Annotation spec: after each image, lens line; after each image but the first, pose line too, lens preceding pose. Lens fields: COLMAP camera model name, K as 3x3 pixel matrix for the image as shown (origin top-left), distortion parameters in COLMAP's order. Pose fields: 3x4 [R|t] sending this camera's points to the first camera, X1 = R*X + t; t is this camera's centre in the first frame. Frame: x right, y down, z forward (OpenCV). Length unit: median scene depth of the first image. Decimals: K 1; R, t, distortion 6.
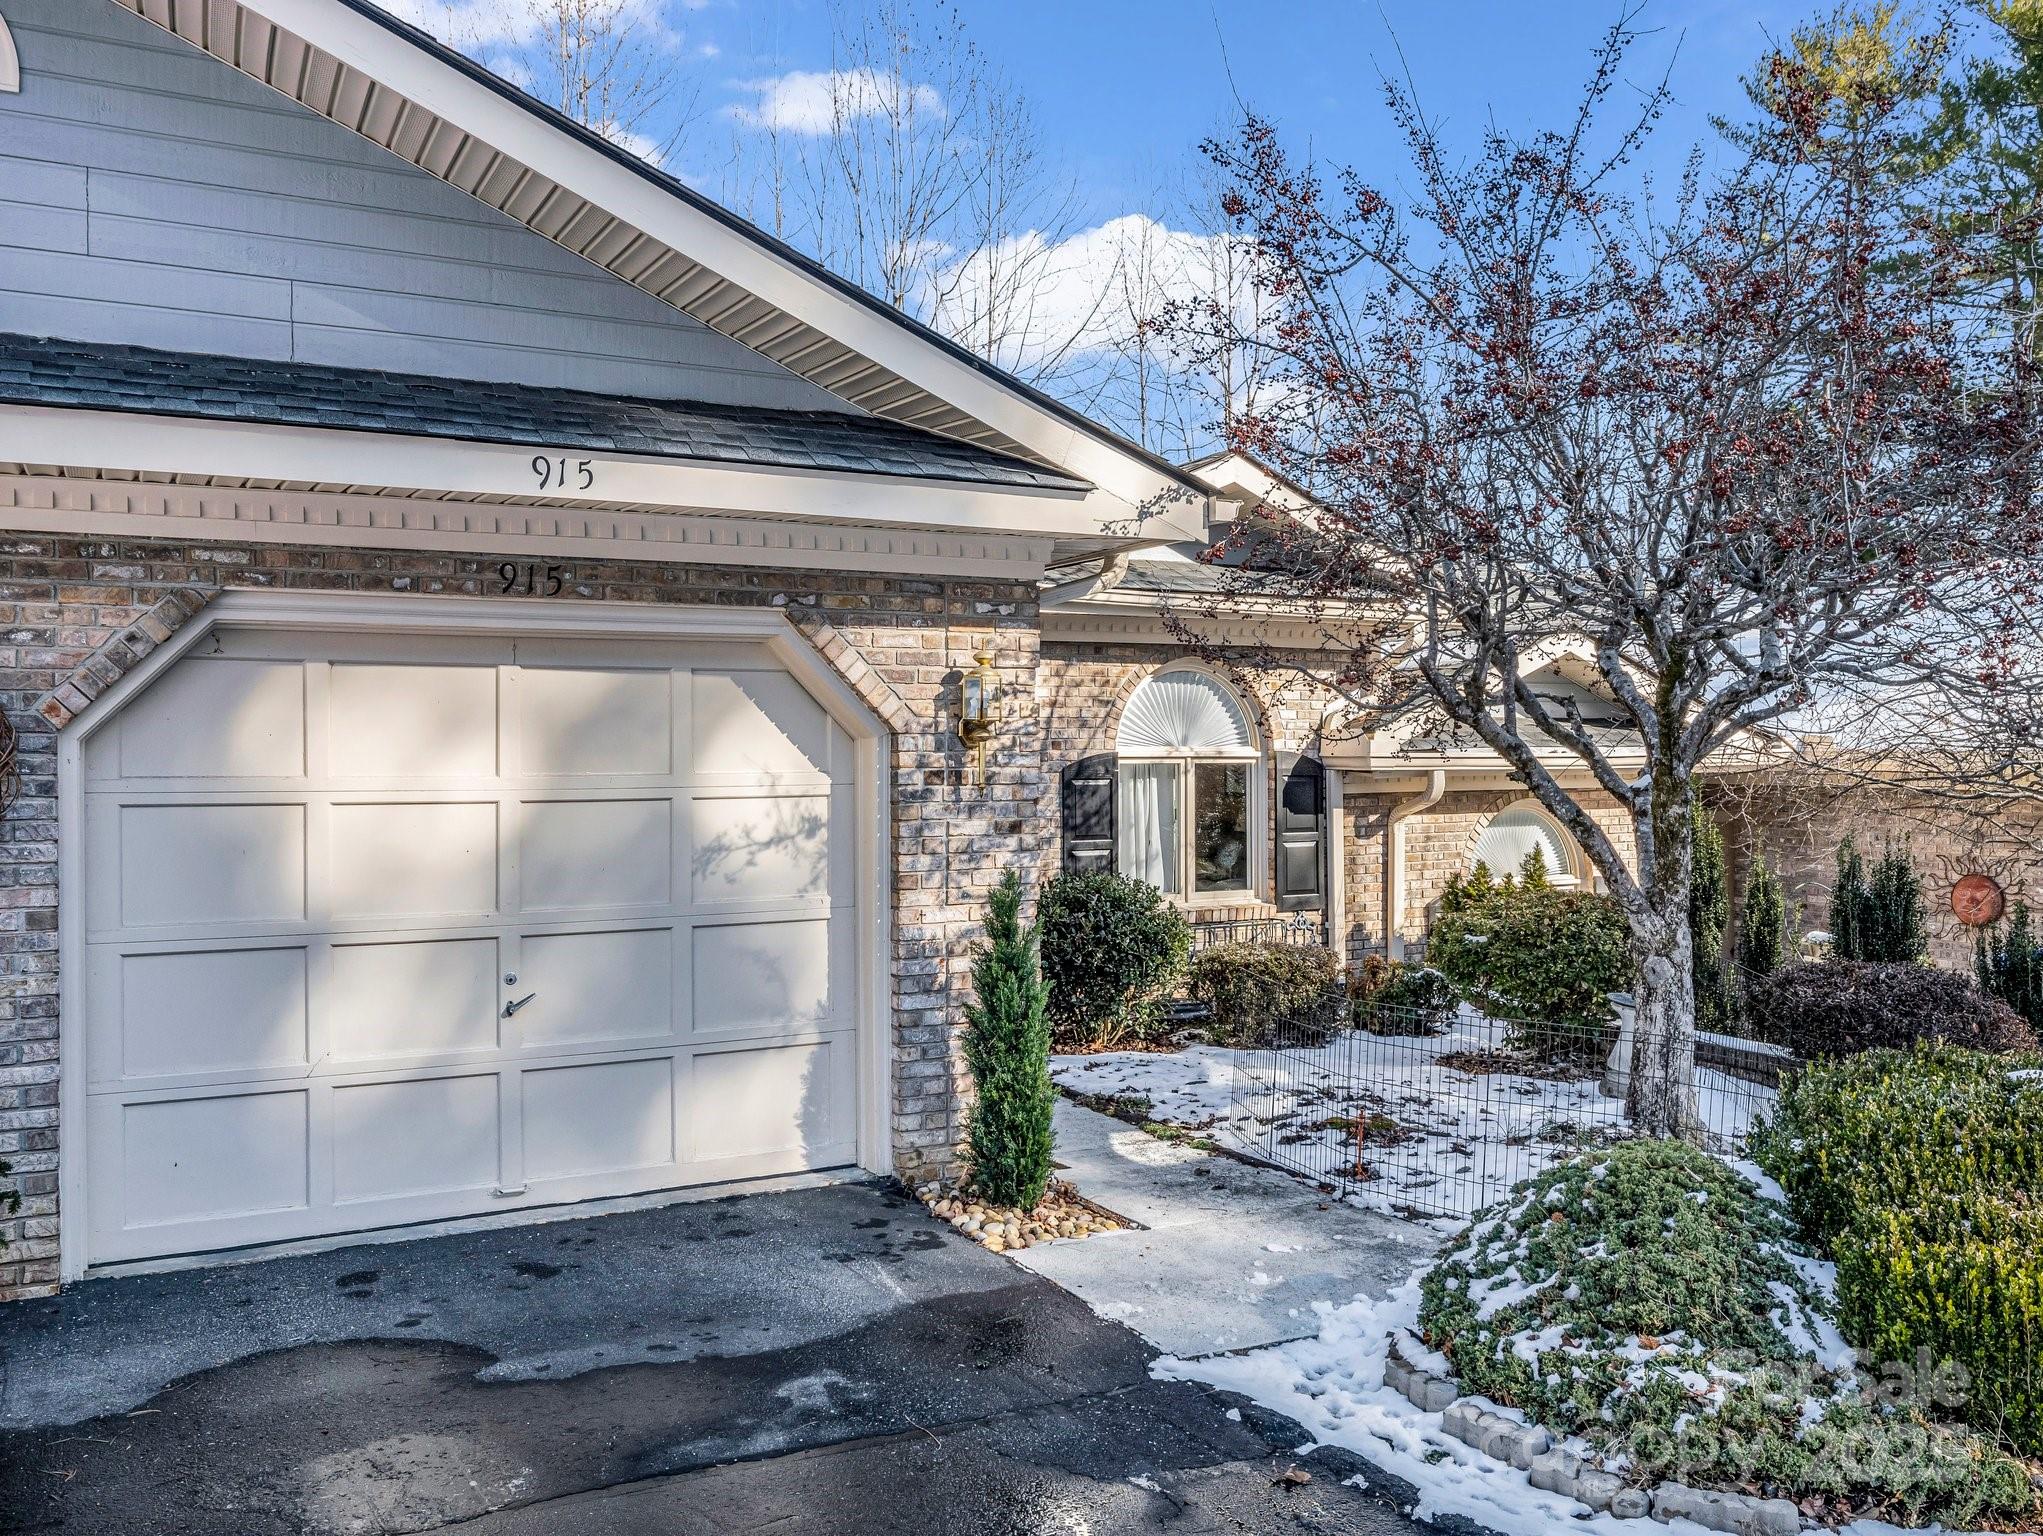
lens RADIAL K [[1555.5, 0, 940.6], [0, 1555.5, 769.1], [0, 0, 1]] dist [0.003833, -0.003359]
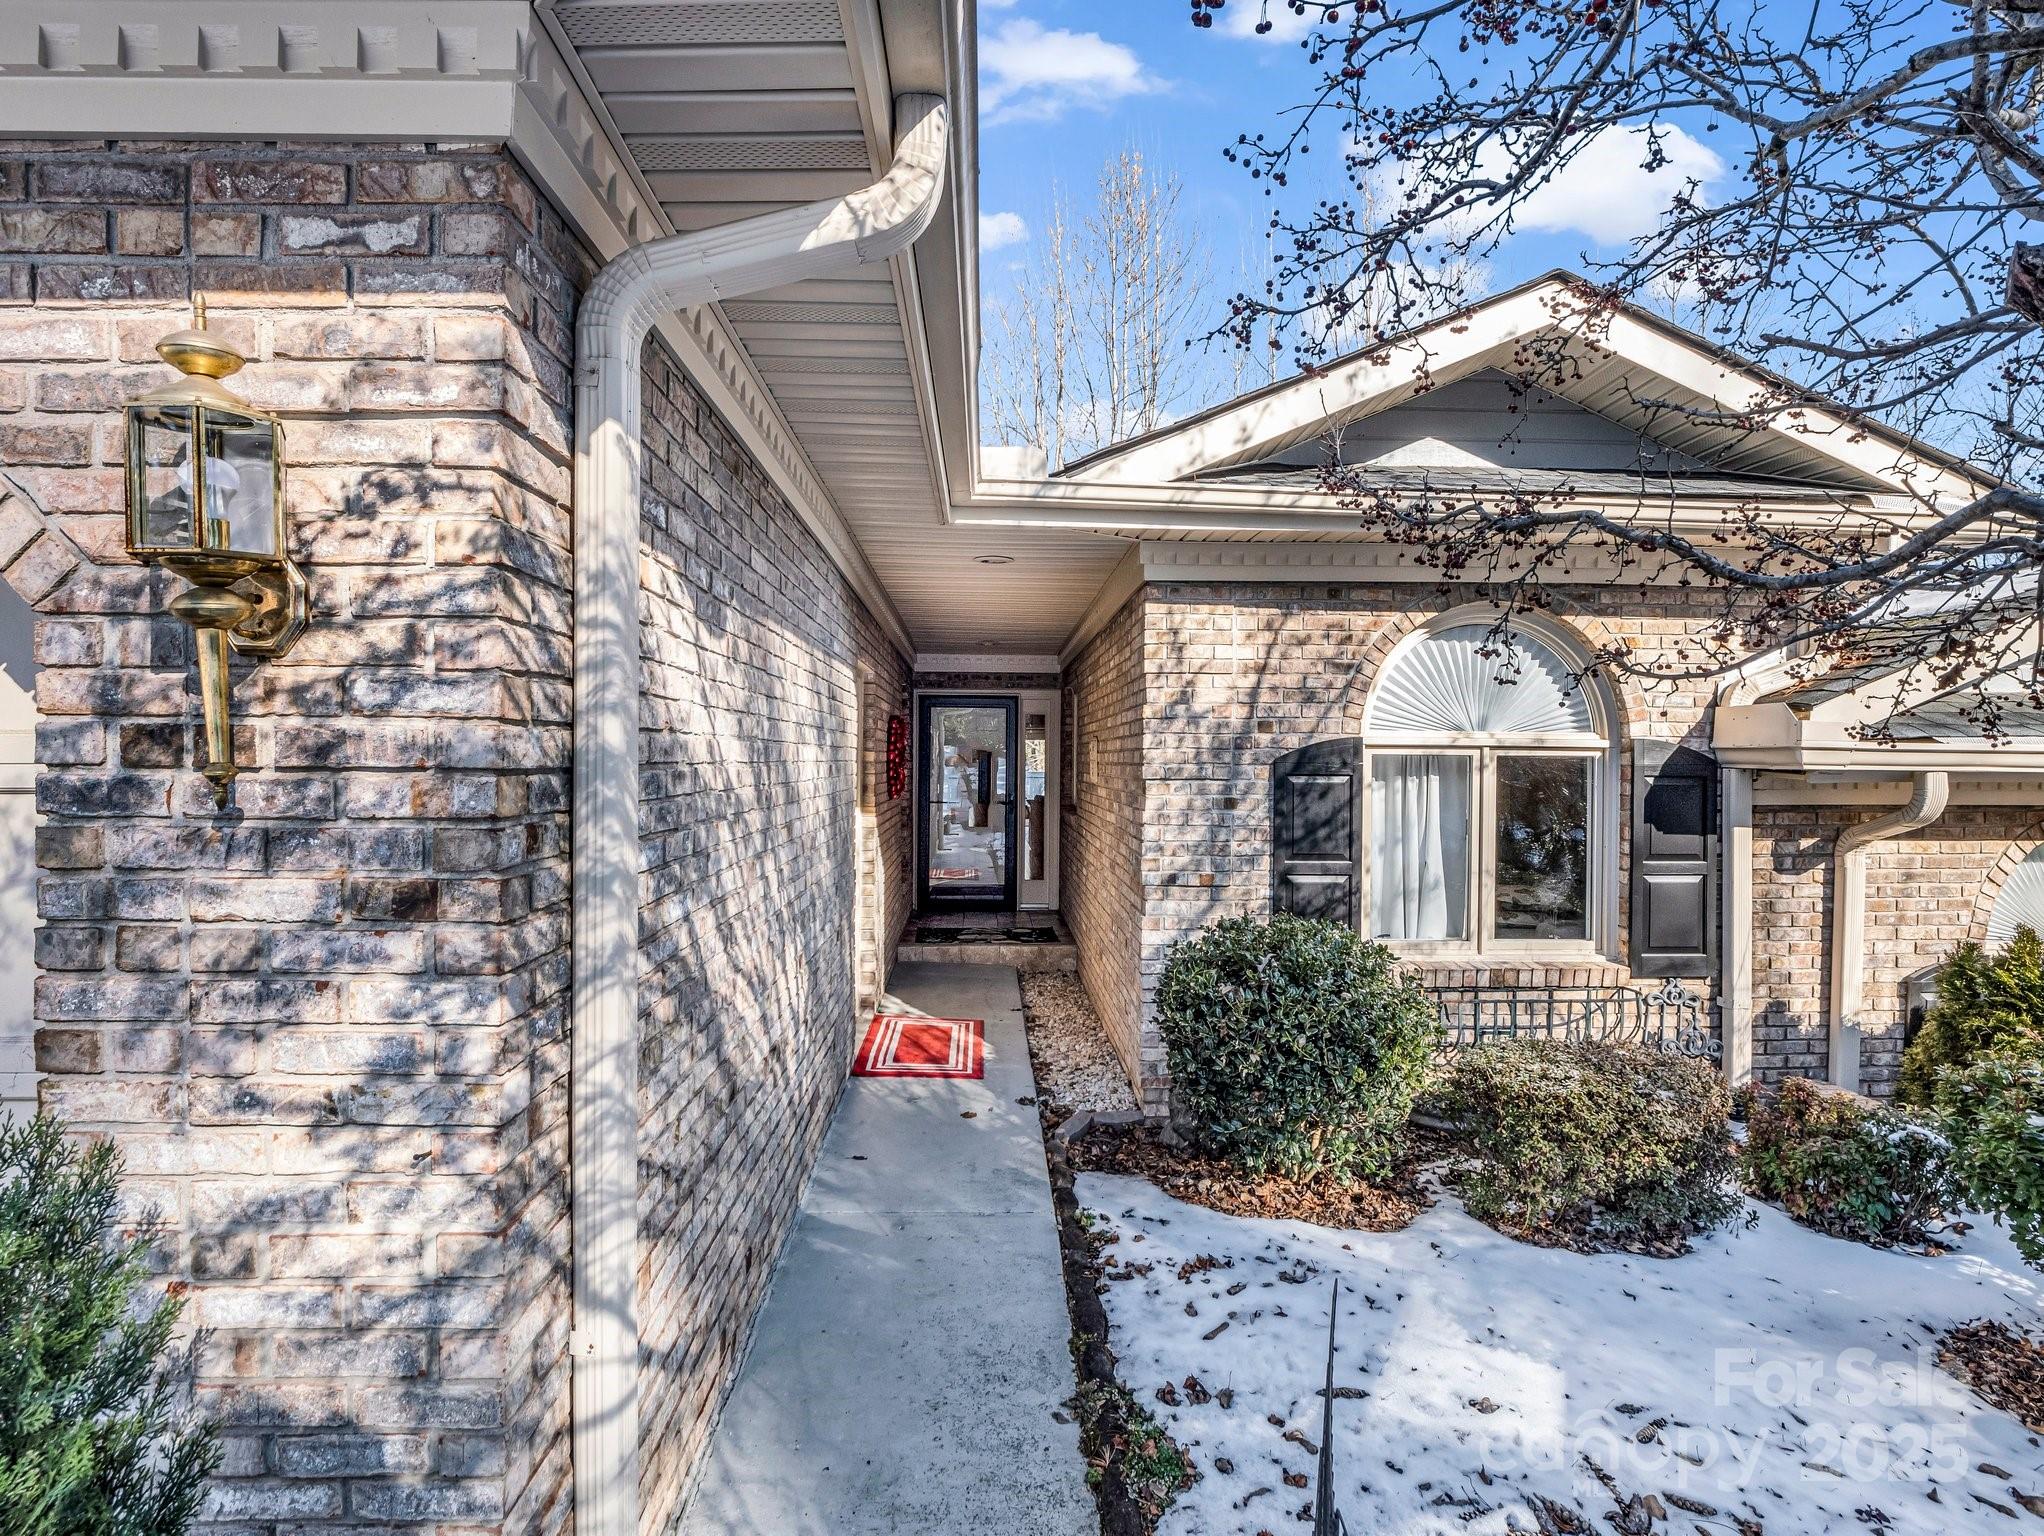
lens RADIAL K [[997.6, 0, 1012.7], [0, 997.6, 768.3], [0, 0, 1]] dist [-0.011289, -0.004271]
pose [[0.915393, 0.015369, -0.402267, 0.245819], [-0.015463, 0.999876, 0.003014, 0.006703], [0.402263, 0.003461, 0.915517, 0.858786]]
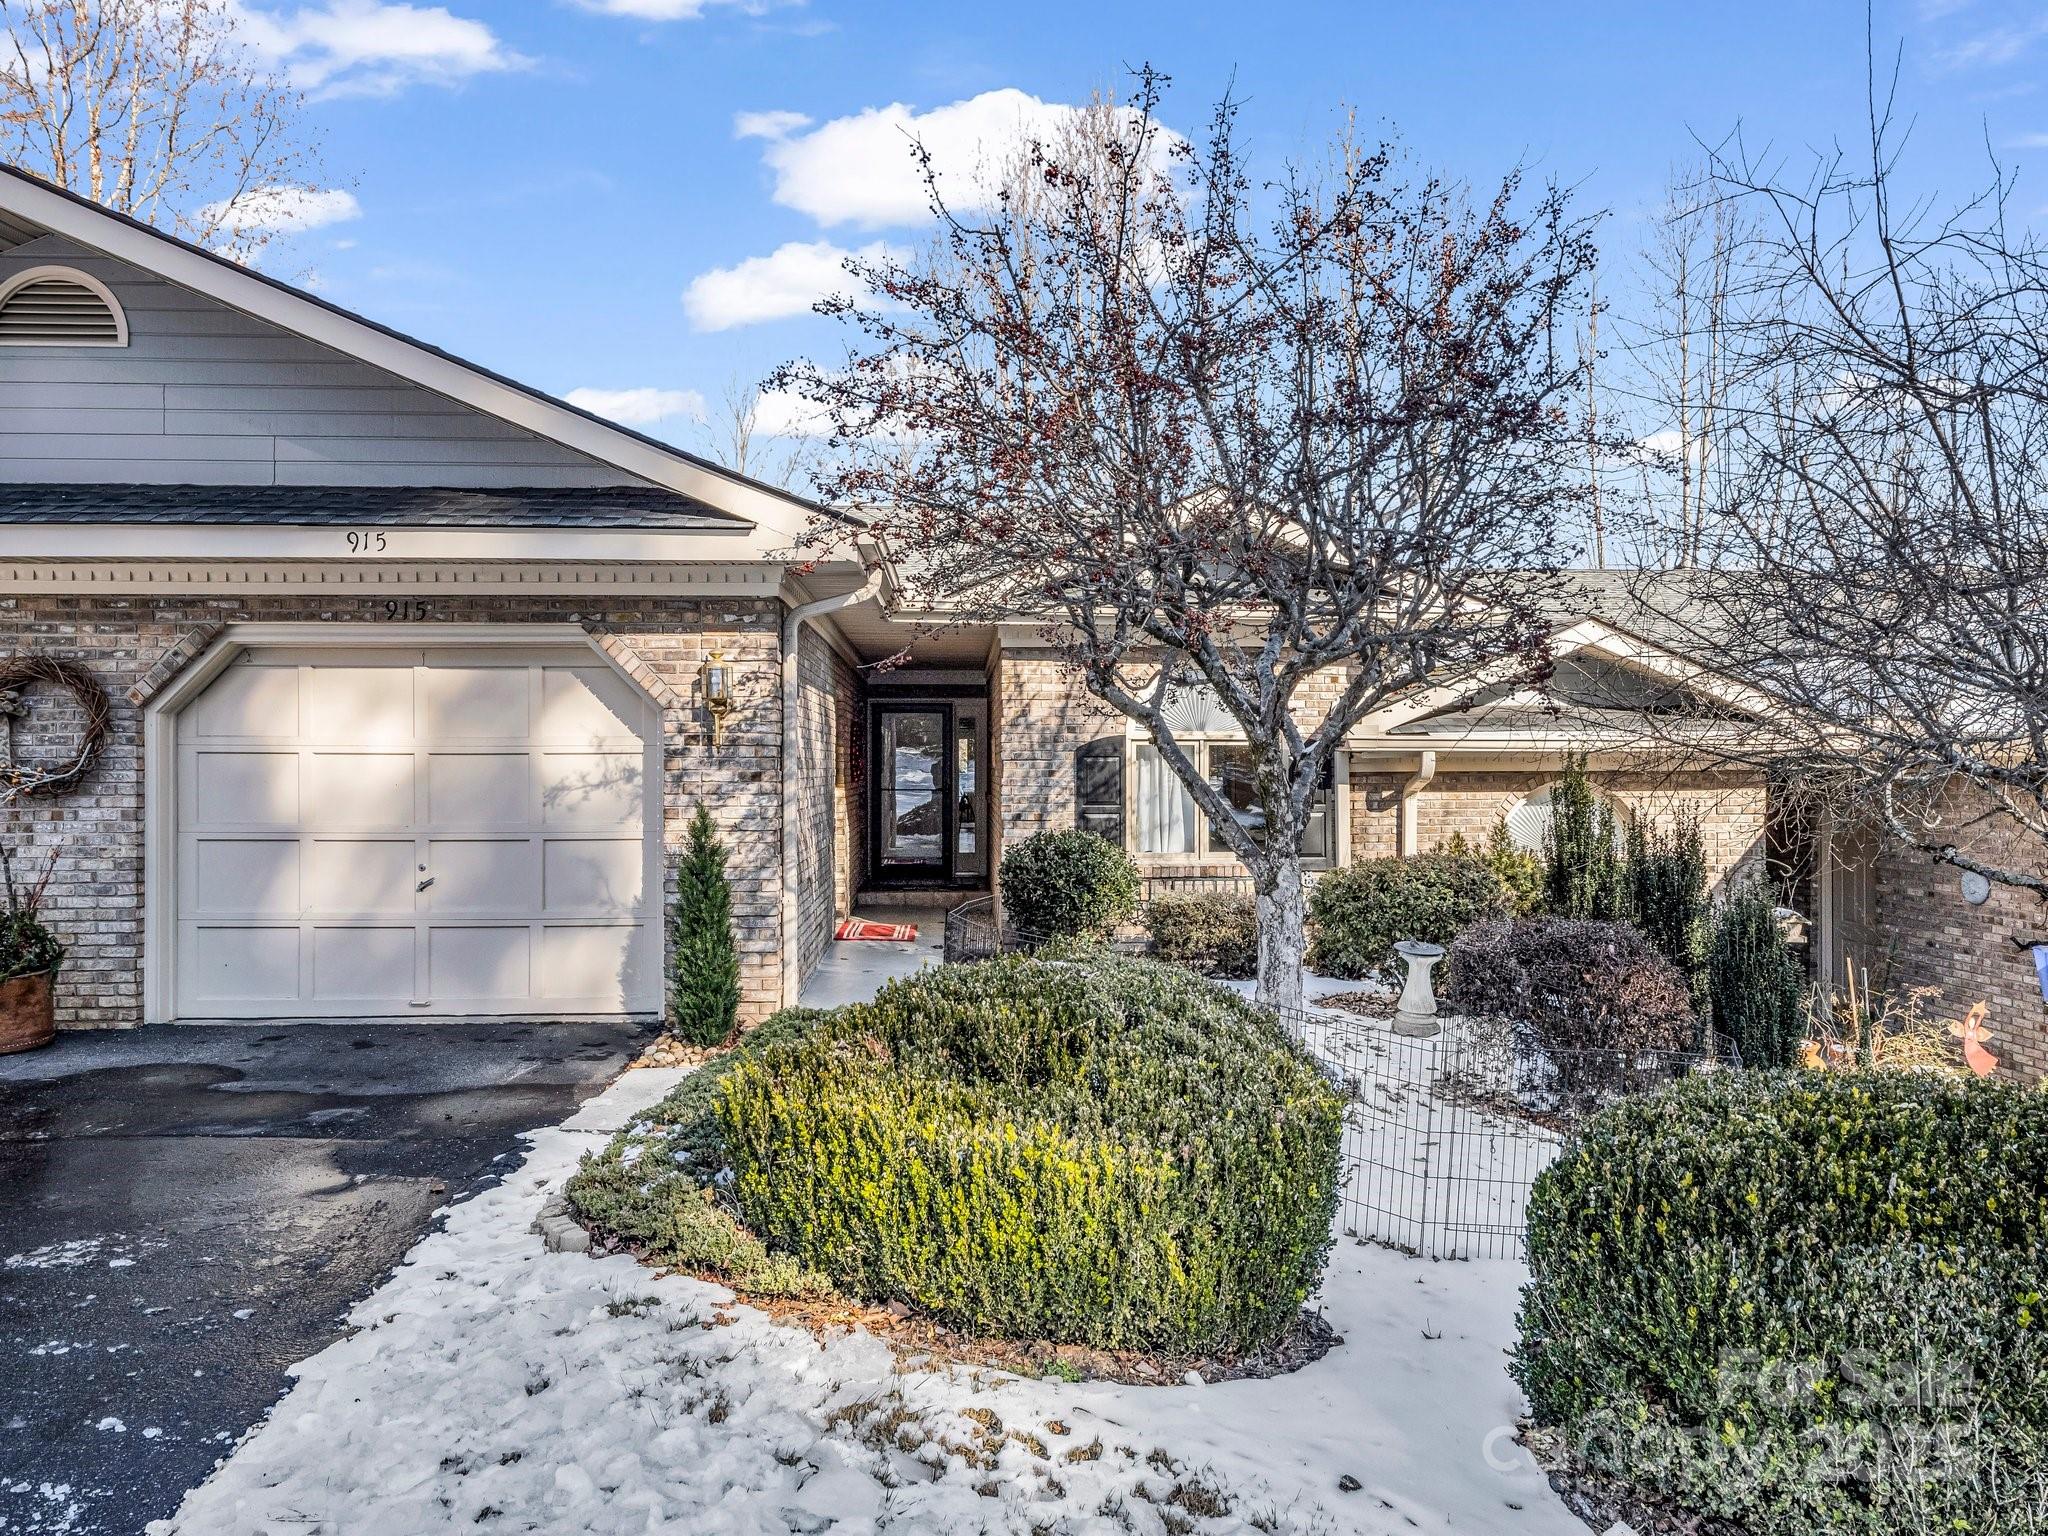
lens RADIAL K [[1262.2, 0, 993.6], [0, 1262.2, 767.6], [0, 0, 1]] dist [-0.002057, 0.001538]
pose [[0.917033, 0.005463, -0.398775, 0.683909], [-0.007546, 0.999965, -0.003652, 0.031770], [0.398741, 0.006358, 0.917042, 0.062136]]
